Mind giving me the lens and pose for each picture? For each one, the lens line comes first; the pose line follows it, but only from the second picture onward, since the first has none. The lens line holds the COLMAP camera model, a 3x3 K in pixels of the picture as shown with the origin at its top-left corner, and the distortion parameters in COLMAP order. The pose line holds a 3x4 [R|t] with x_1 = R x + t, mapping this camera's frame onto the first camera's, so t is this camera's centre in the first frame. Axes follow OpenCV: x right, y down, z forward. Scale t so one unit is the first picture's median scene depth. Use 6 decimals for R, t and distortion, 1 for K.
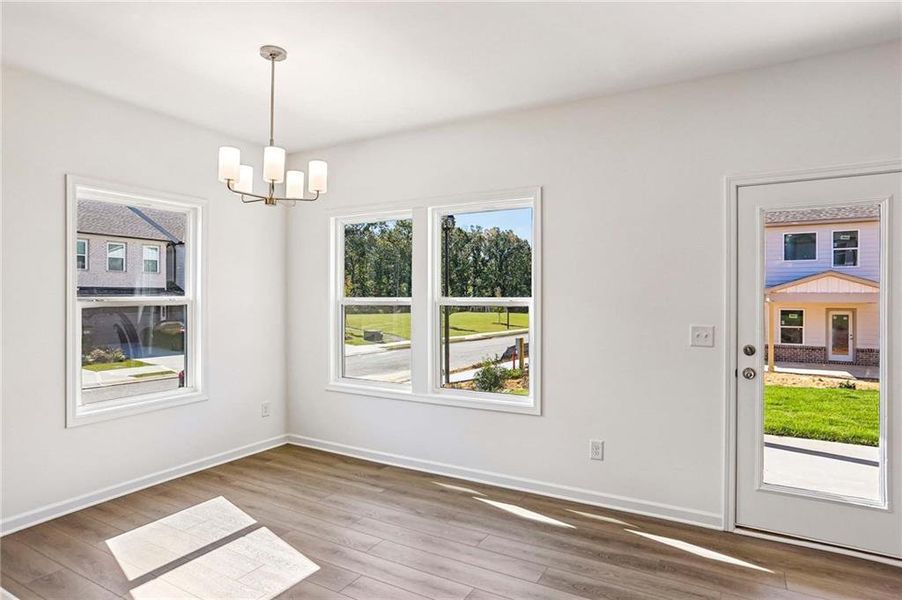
lens RADIAL K [[510.6, 0, 437.2], [0, 510.6, 301.3], [0, 0, 1]] dist [-0.028748, 0.007689]
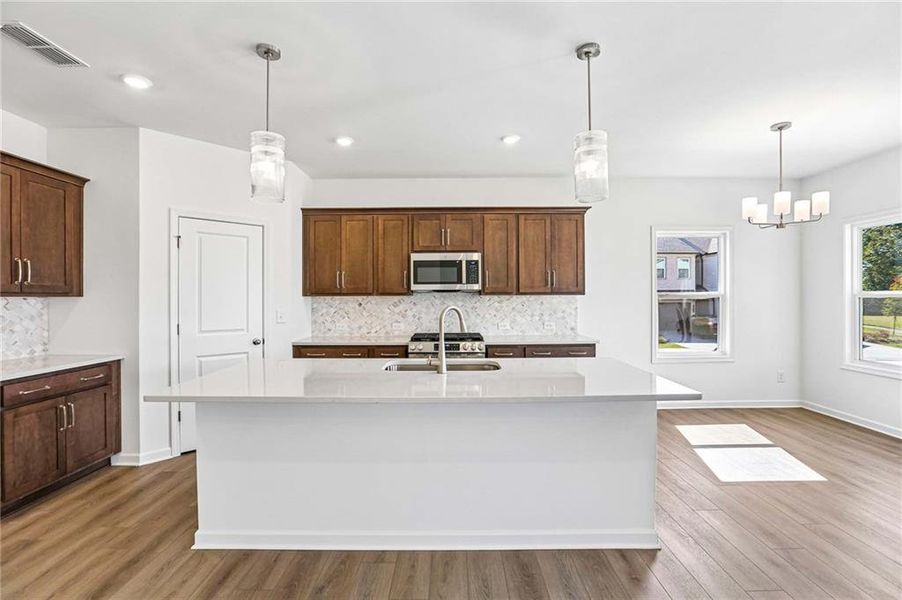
lens RADIAL K [[407.5, 0, 451.7], [0, 407.5, 298.5], [0, 0, 1]] dist [-0.039651, 0.007475]
pose [[0.513780, -0.003178, -0.857916, 0.125650], [-0.003288, 0.999979, -0.005673, 0.019571], [0.857915, 0.005736, 0.513759, -0.305610]]
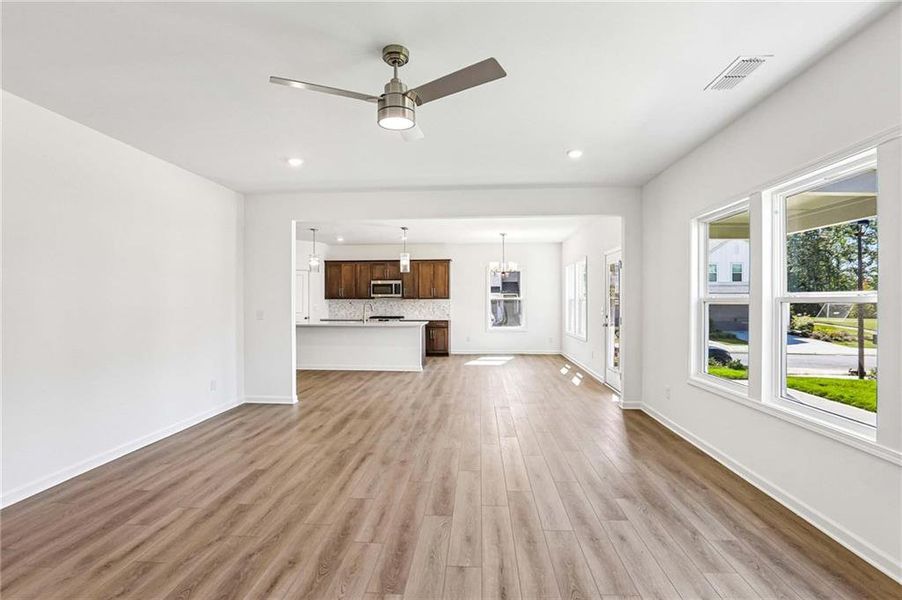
lens RADIAL K [[434.5, 0, 458.3], [0, 434.5, 298.0], [0, 0, 1]] dist [-0.030076, 0.007141]
pose [[0.459170, -0.008479, -0.888308, 1.758028], [-0.009012, 0.999859, -0.014202, 0.031918], [0.888303, 0.014526, 0.459028, -0.587986]]
